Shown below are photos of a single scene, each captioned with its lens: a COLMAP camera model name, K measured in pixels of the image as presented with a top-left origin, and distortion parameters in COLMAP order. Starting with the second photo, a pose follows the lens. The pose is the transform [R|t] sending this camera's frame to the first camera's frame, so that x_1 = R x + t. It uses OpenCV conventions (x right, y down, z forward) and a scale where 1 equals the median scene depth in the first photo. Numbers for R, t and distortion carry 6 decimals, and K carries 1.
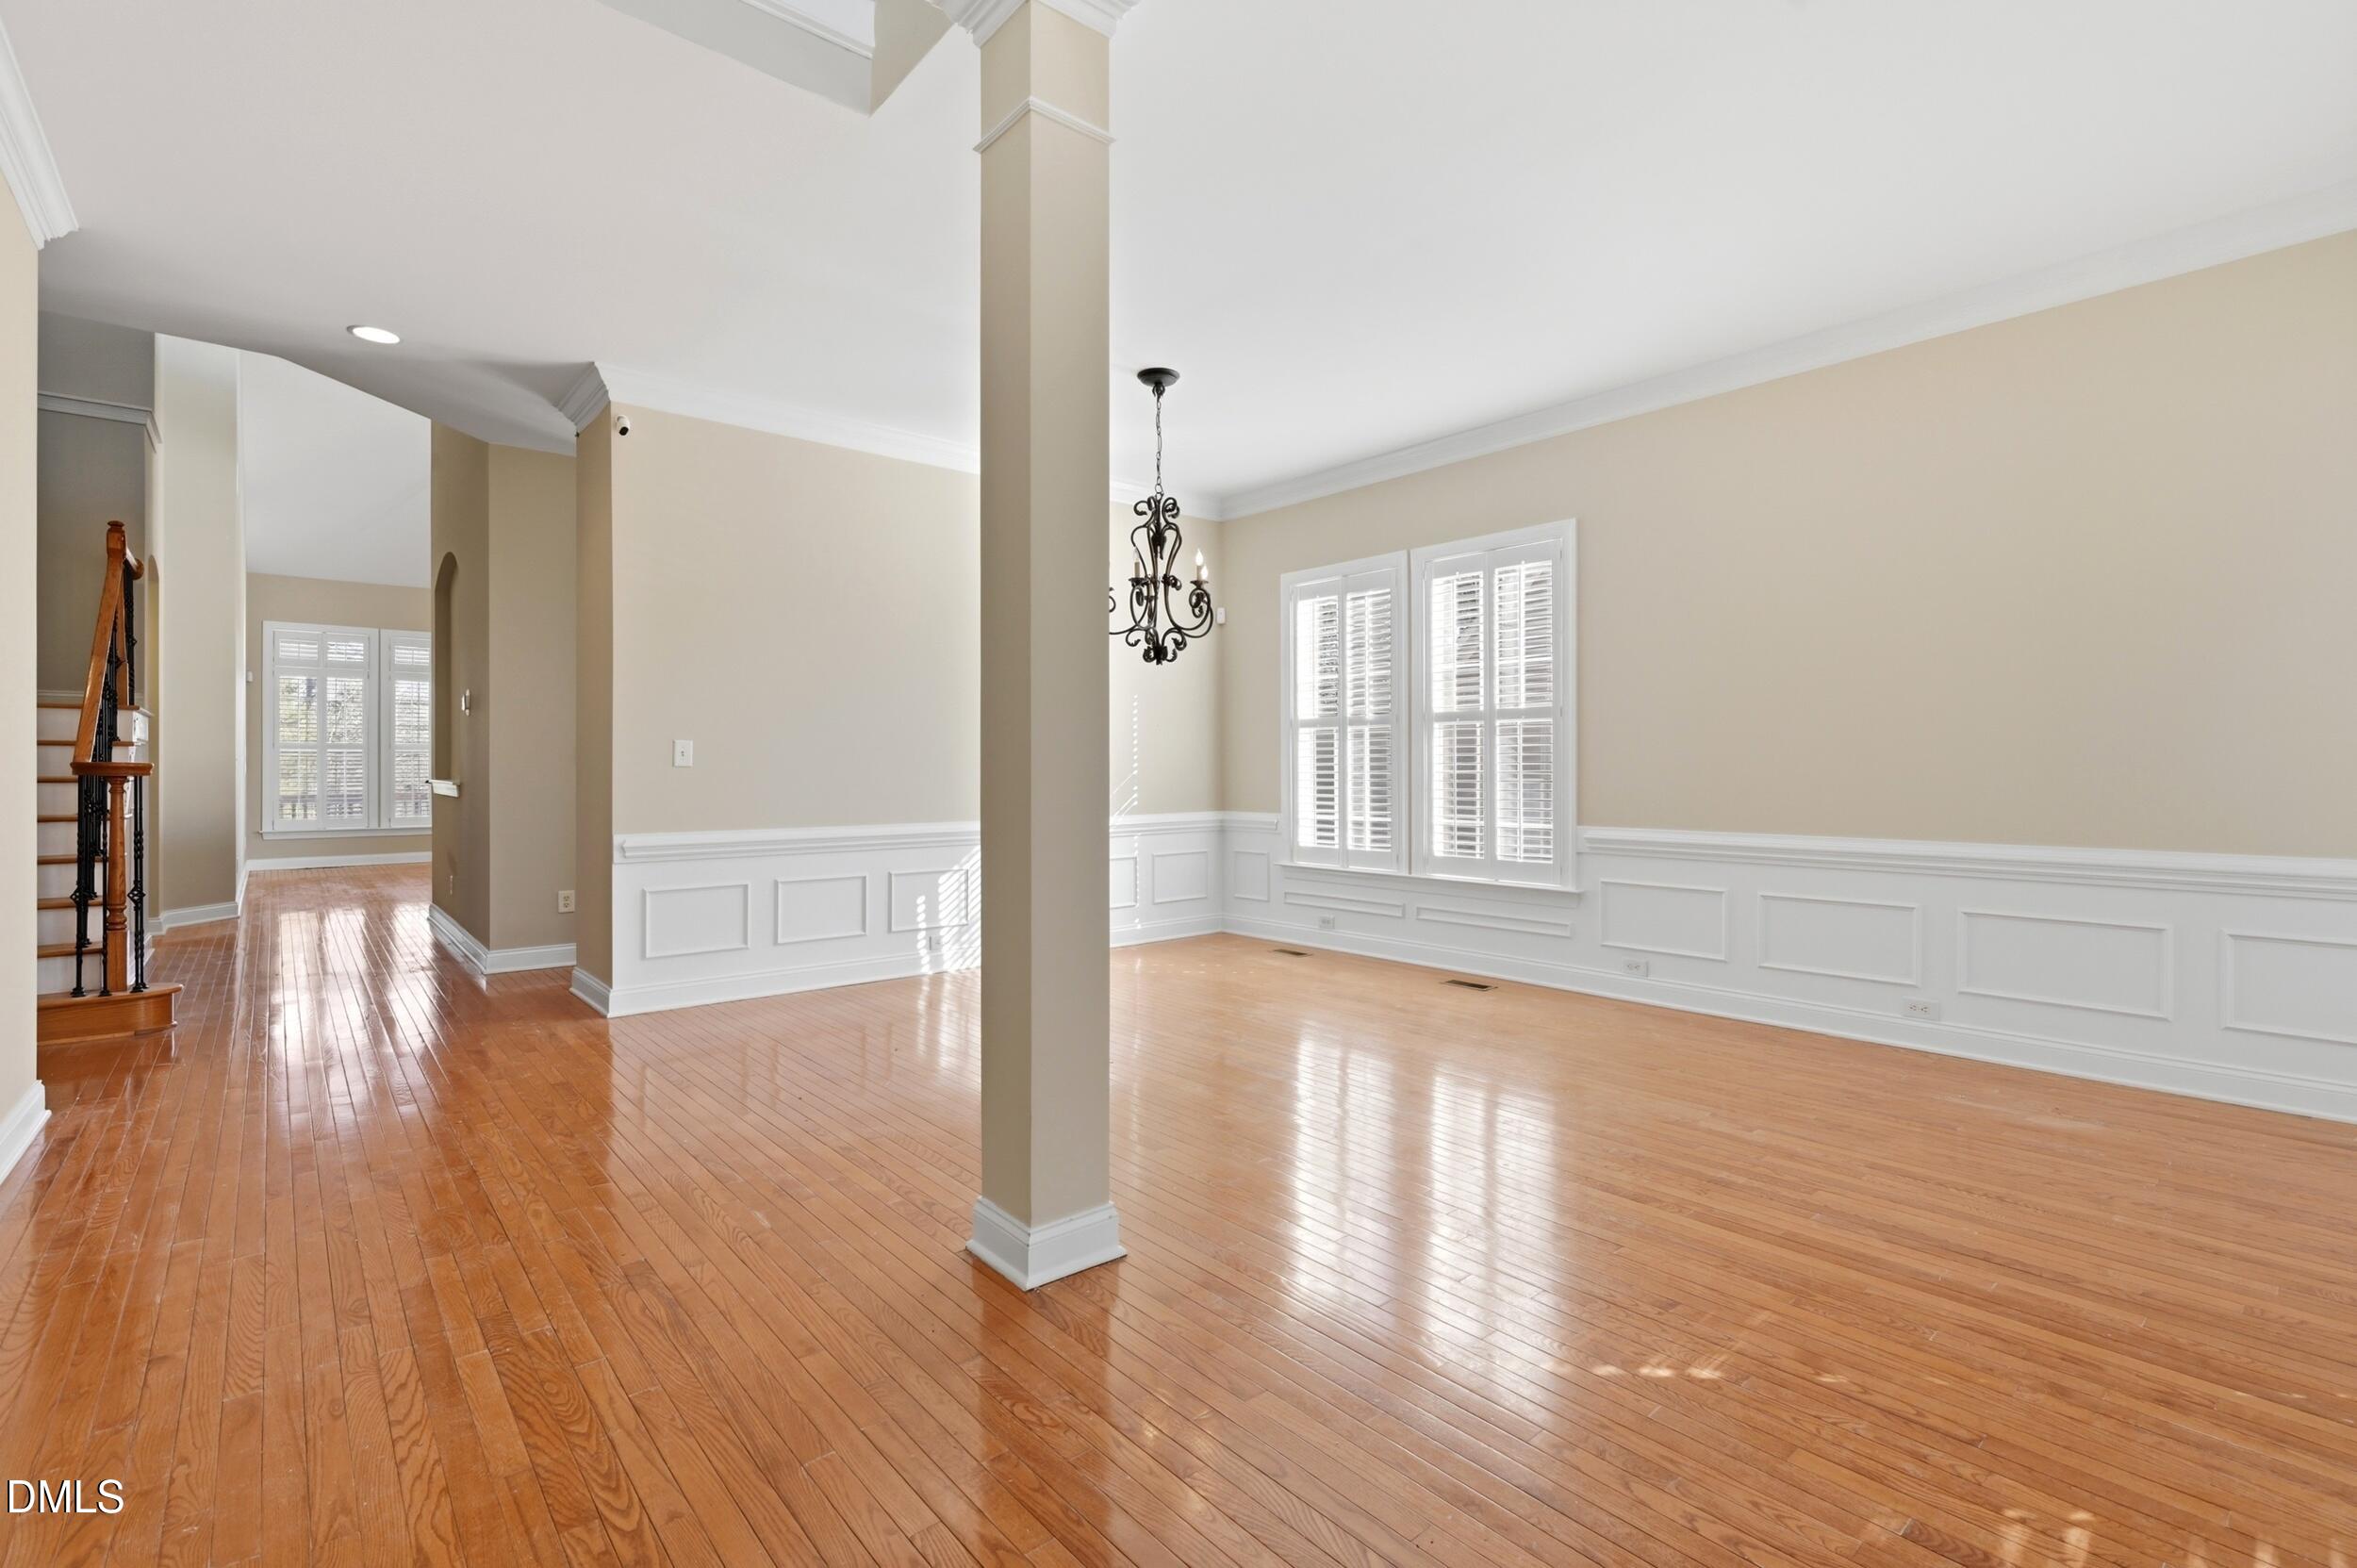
lens RADIAL K [[1097.5, 0, 1174.3], [0, 1097.5, 771.9], [0, 0, 1]] dist [0.020802, 0.000271]
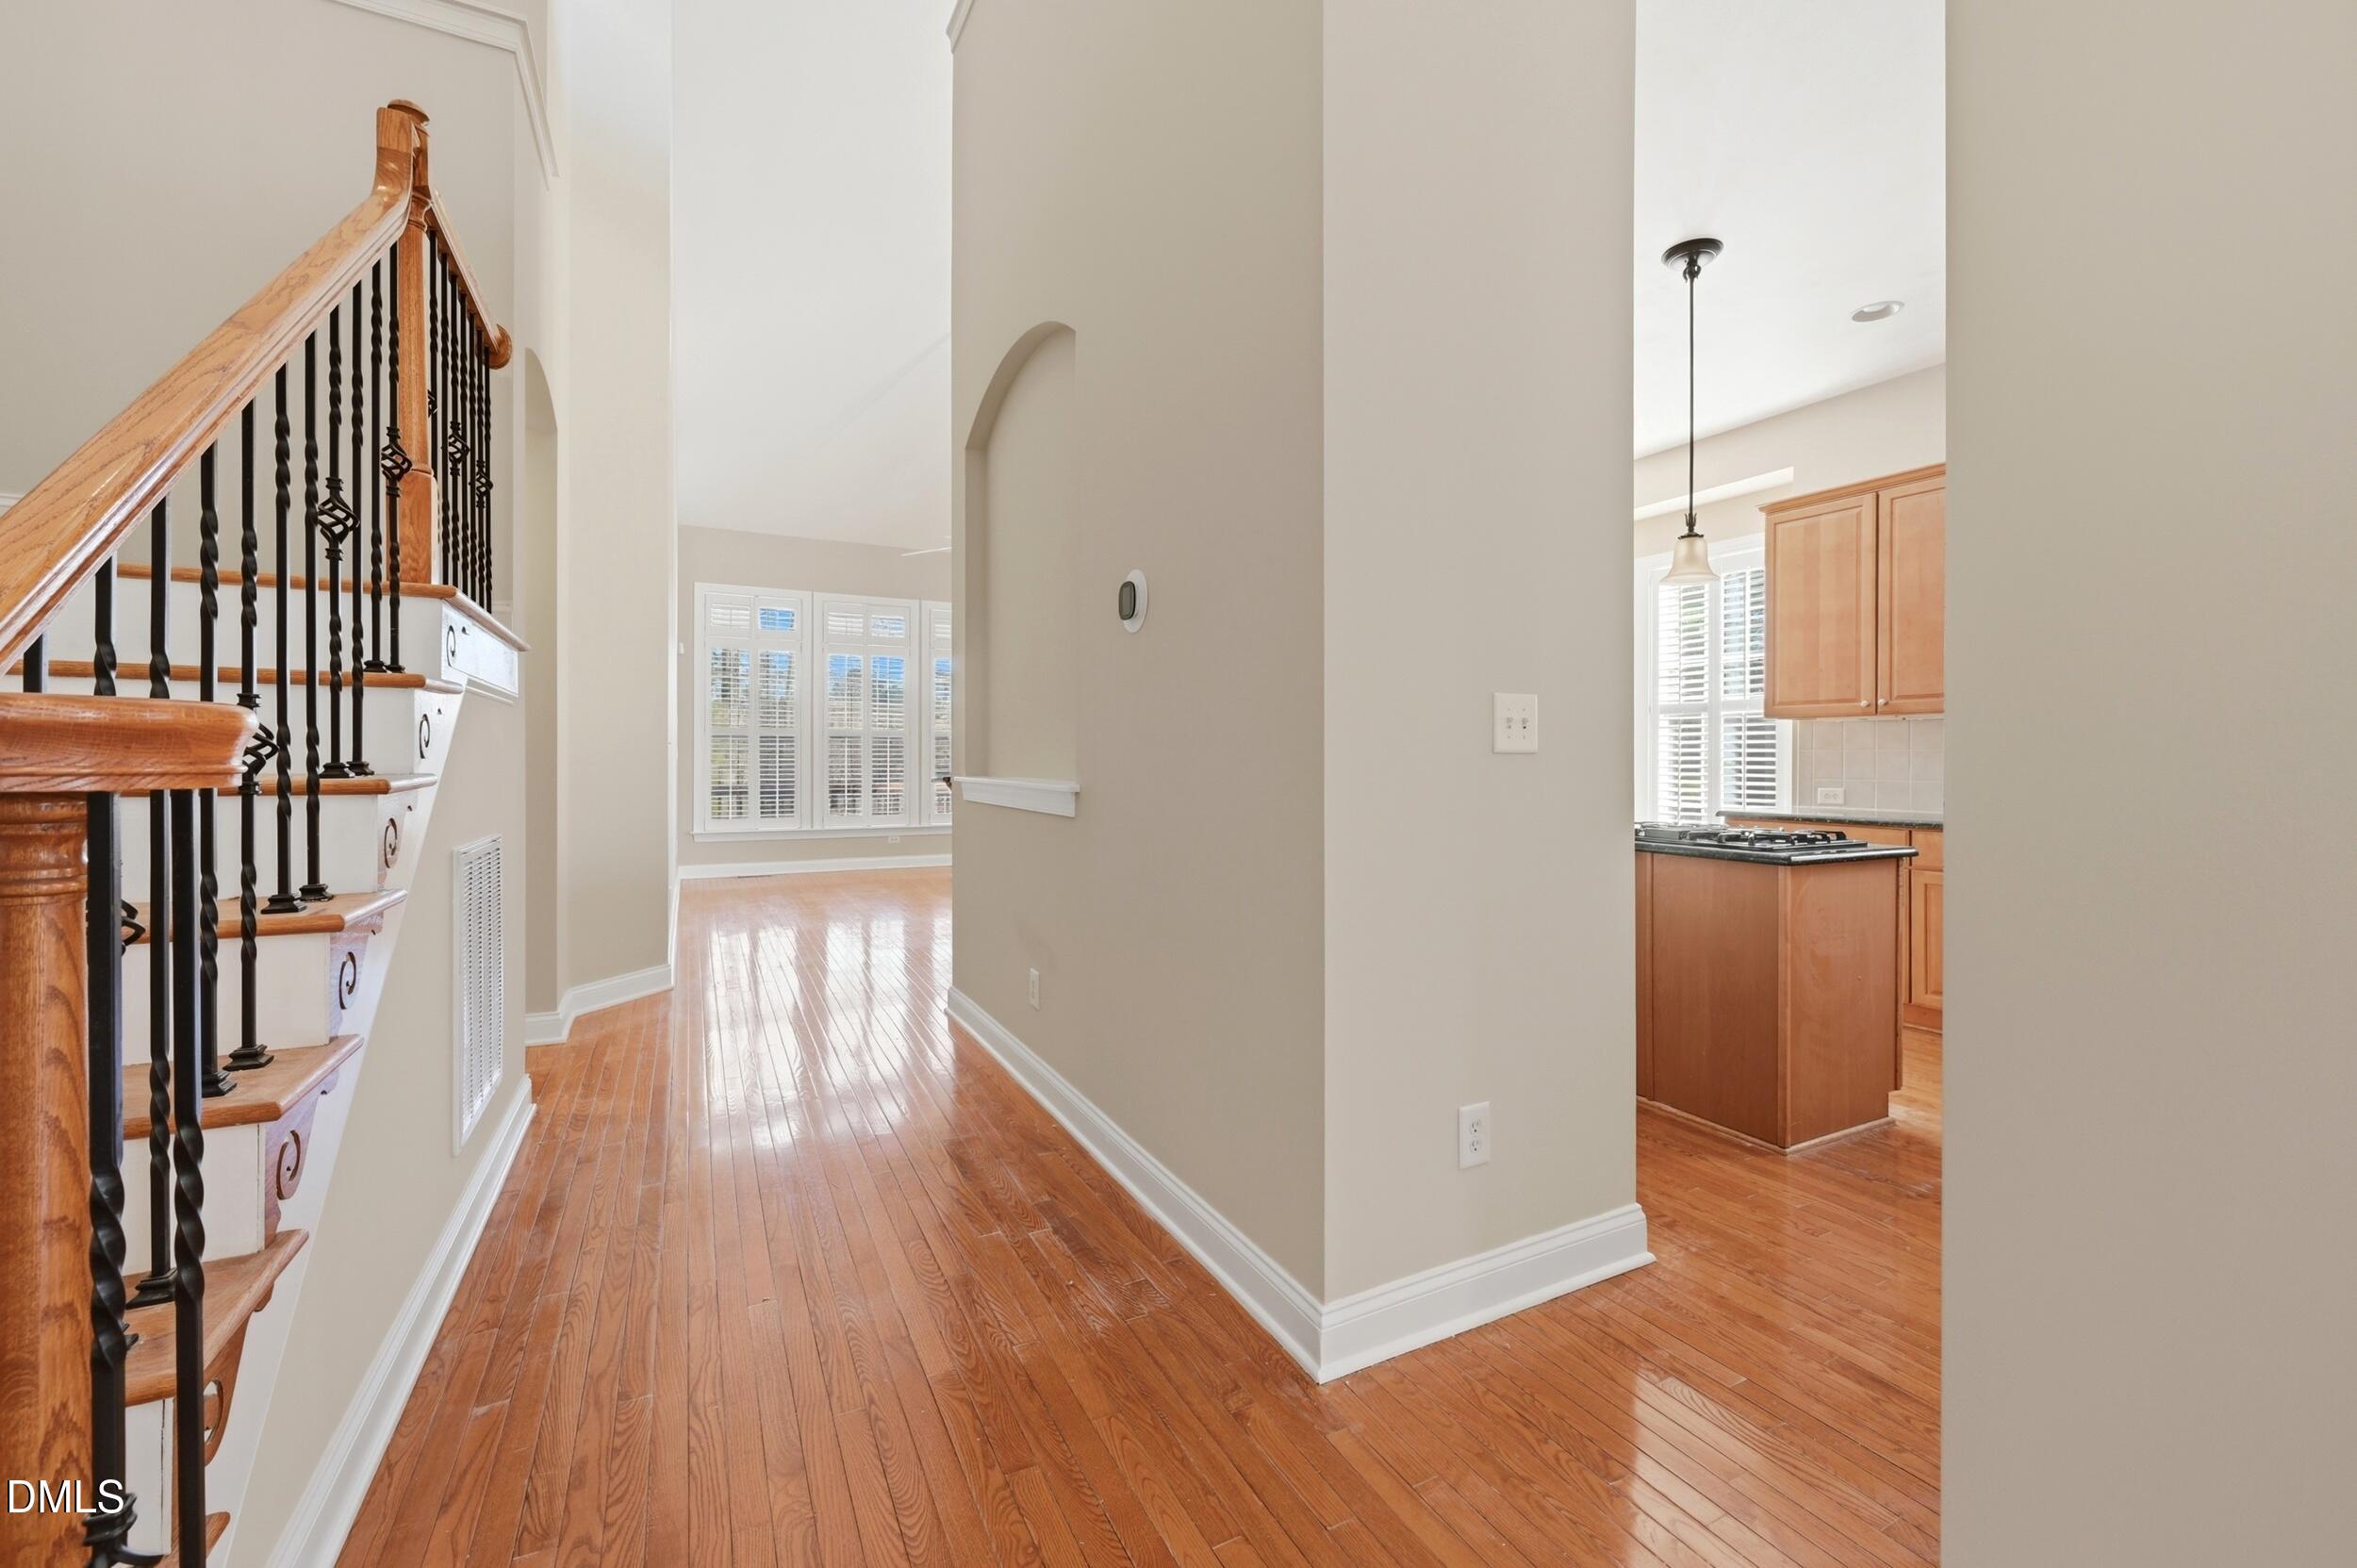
lens RADIAL K [[943.7, 0, 1184.2], [0, 943.7, 769.9], [0, 0, 1]] dist [-0.001214, -0.000215]
pose [[0.980278, 0.001849, -0.197616, -0.306591], [-0.000285, 0.999968, 0.007945, -0.000044], [0.197625, -0.007732, 0.980247, 0.364058]]
